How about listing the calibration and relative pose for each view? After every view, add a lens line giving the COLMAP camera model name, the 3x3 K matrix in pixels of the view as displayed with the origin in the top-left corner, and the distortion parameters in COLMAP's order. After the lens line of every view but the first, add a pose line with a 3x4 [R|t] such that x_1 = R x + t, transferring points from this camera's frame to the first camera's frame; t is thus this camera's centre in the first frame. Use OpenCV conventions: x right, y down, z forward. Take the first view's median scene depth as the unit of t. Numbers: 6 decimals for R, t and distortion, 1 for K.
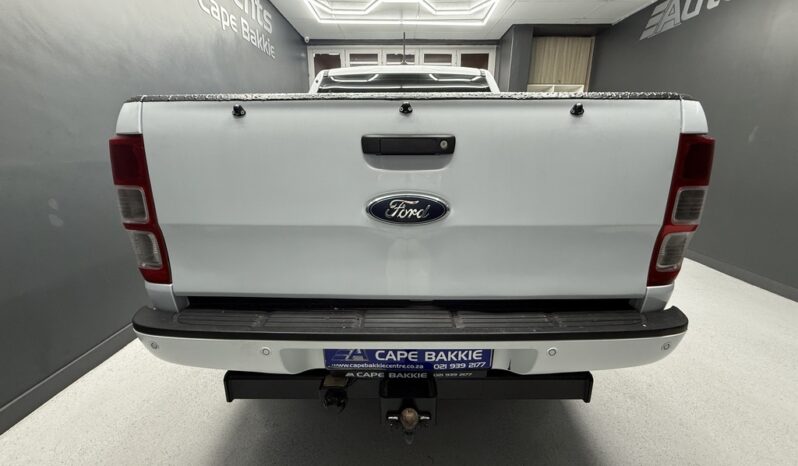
lens RADIAL K [[318.5, 0, 395.3], [0, 318.5, 230.1], [0, 0, 1]] dist [-0.002375, 0.000702]
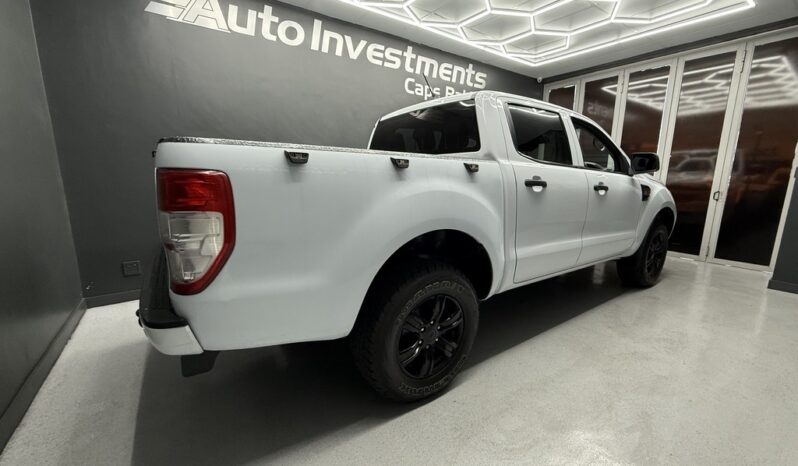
lens RADIAL K [[318.5, 0, 397.6], [0, 318.5, 232.8], [0, 0, 1]] dist [-0.002375, 0.000702]
pose [[-0.582426, -0.158187, 0.797344, -0.135407], [0.199490, 0.923072, 0.328850, -0.316472], [-0.788025, 0.350593, -0.506064, 1.186003]]
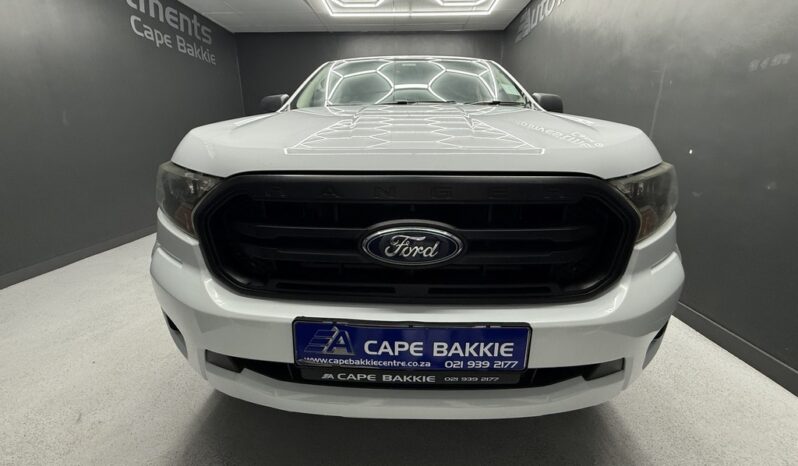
lens RADIAL K [[318.5, 0, 397.8], [0, 318.5, 233.8], [0, 0, 1]] dist [-0.002375, 0.000702]
pose [[-0.999934, -0.002889, 0.011094, 0.040862], [0.003305, 0.853958, 0.520331, -0.379109], [-0.010977, 0.520334, -0.853892, 1.513597]]
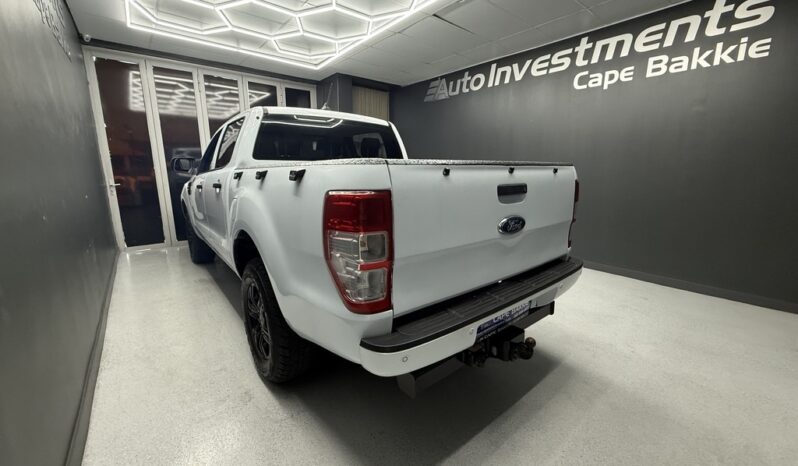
lens RADIAL K [[318.5, 0, 397.1], [0, 318.5, 231.1], [0, 0, 1]] dist [-0.002375, 0.000702]
pose [[0.771193, -0.121946, 0.624812, -0.334949], [0.162318, 0.986708, -0.007769, -0.026282], [-0.615560, 0.107410, 0.780736, 0.003982]]
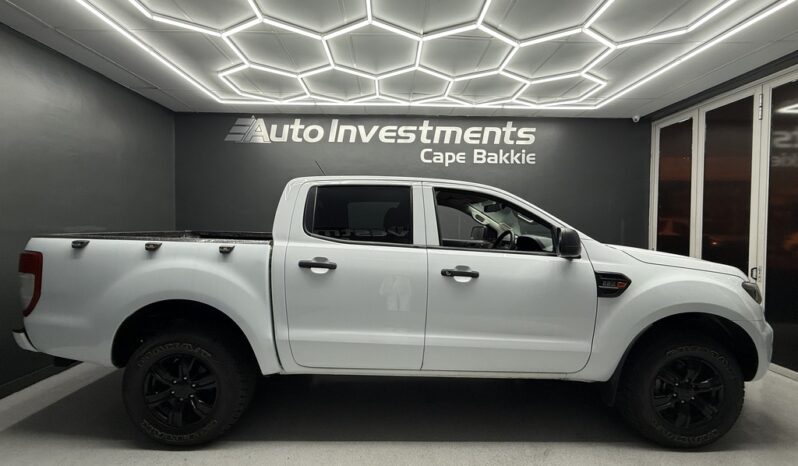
lens RADIAL K [[318.5, 0, 396.3], [0, 318.5, 232.6], [0, 0, 1]] dist [-0.002375, 0.000702]
pose [[-0.022748, -0.029344, 0.999310, -0.351541], [0.248274, 0.968090, 0.034079, -0.210768], [-0.968423, 0.248878, -0.014737, 0.586931]]
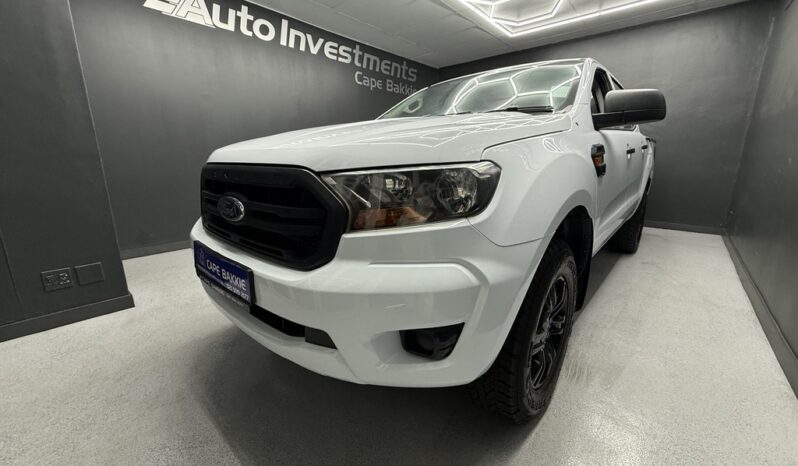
lens RADIAL K [[318.5, 0, 396.6], [0, 318.5, 232.5], [0, 0, 1]] dist [-0.002375, 0.000702]
pose [[-0.756425, -0.148209, 0.637068, -0.270120], [0.167875, 0.897372, 0.408095, -0.352745], [-0.632170, 0.415641, -0.653914, 1.466189]]
